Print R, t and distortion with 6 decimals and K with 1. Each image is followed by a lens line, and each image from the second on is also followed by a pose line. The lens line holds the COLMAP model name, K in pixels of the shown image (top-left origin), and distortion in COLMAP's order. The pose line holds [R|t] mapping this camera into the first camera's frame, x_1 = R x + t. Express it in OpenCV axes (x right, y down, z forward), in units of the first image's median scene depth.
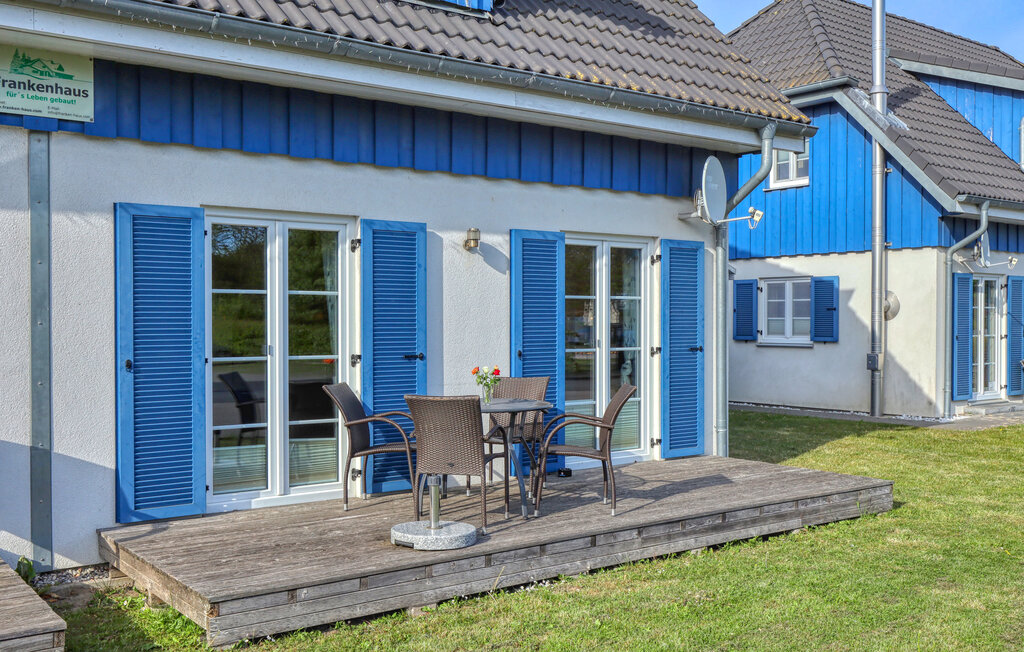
lens RADIAL K [[998.5, 0, 520.3], [0, 998.5, 327.6], [0, 0, 1]] dist [0.019595, 0.000000]
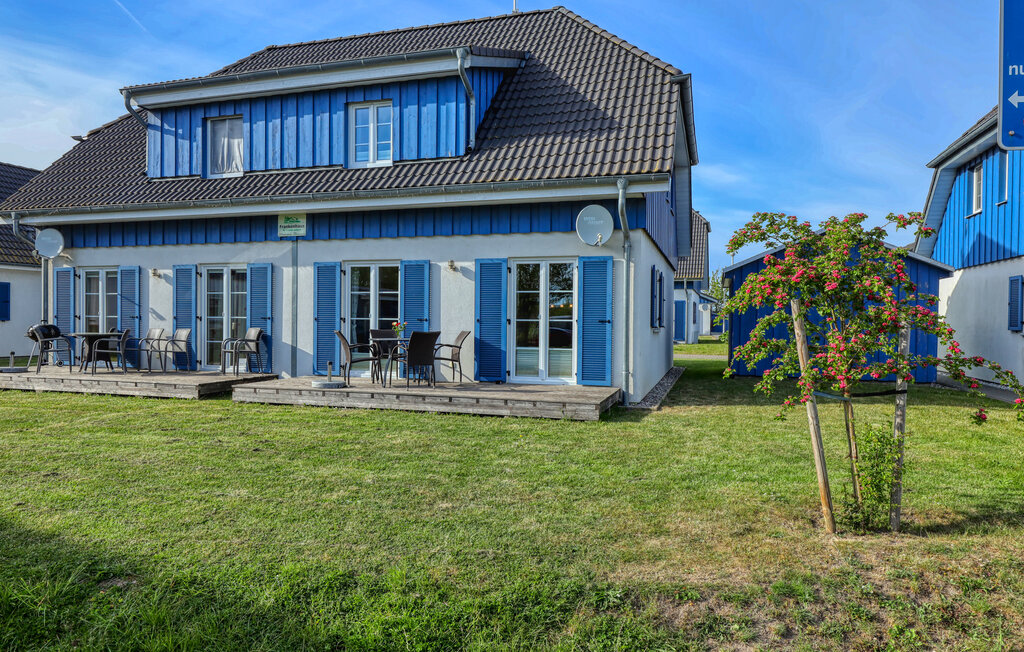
lens RADIAL K [[654.2, 0, 512.6], [0, 654.2, 327.6], [0, 0, 1]] dist [0.008760, -0.005777]
pose [[0.580392, 0.014194, -0.814214, 1.210594], [-0.016036, 0.999853, 0.005999, 0.034486], [0.814179, 0.009575, 0.580534, 0.316882]]
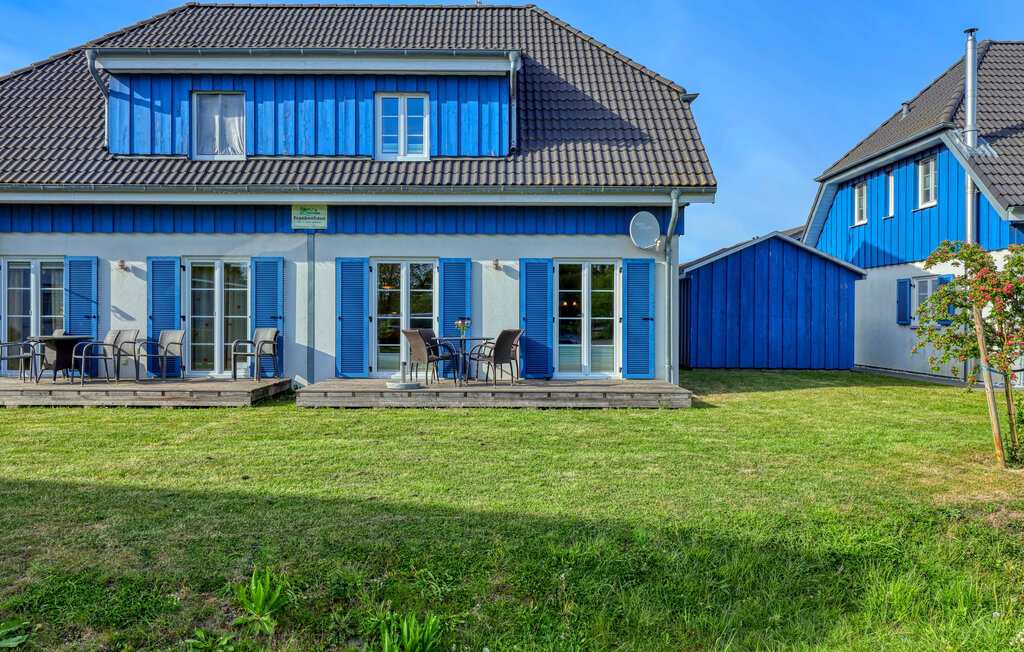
lens RADIAL K [[731.6, 0, 508.7], [0, 731.6, 327.4], [0, 0, 1]] dist [0.001861, 0.000601]
pose [[0.799405, 0.011000, -0.600692, 0.953061], [-0.009030, 0.999939, 0.006293, 0.037951], [0.600724, 0.000394, 0.799456, -0.237757]]
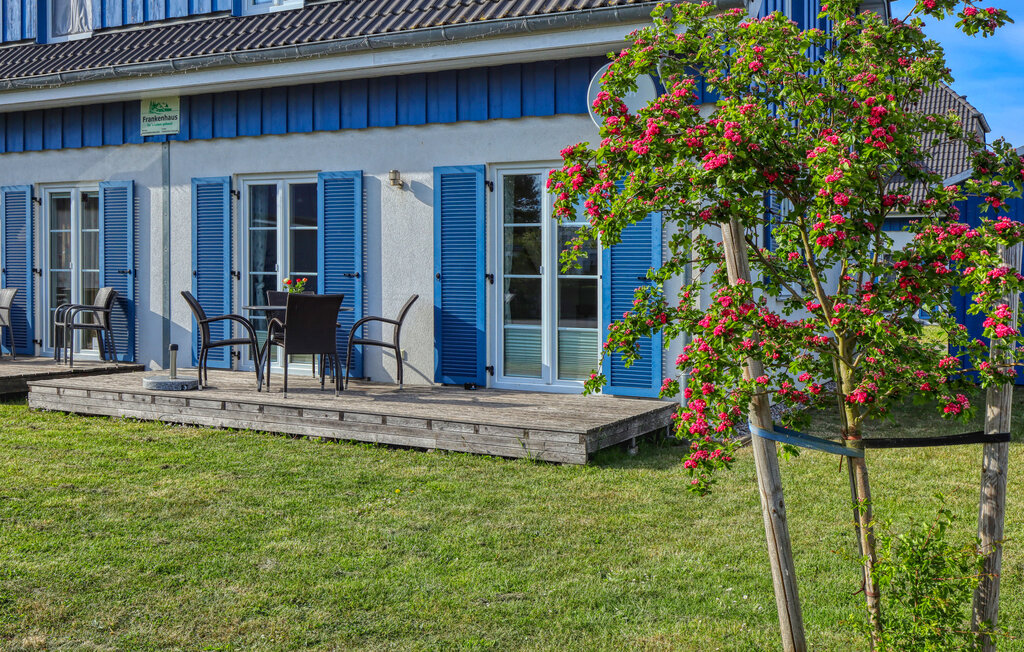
lens RADIAL K [[1046.3, 0, 515.1], [0, 1046.3, 320.6], [0, 0, 1]] dist [0.022695, 0.000000]
pose [[0.419443, 0.042982, -0.906764, 1.217833], [-0.020026, 0.999073, 0.038094, 0.032506], [0.907561, 0.002181, 0.419915, 0.626212]]
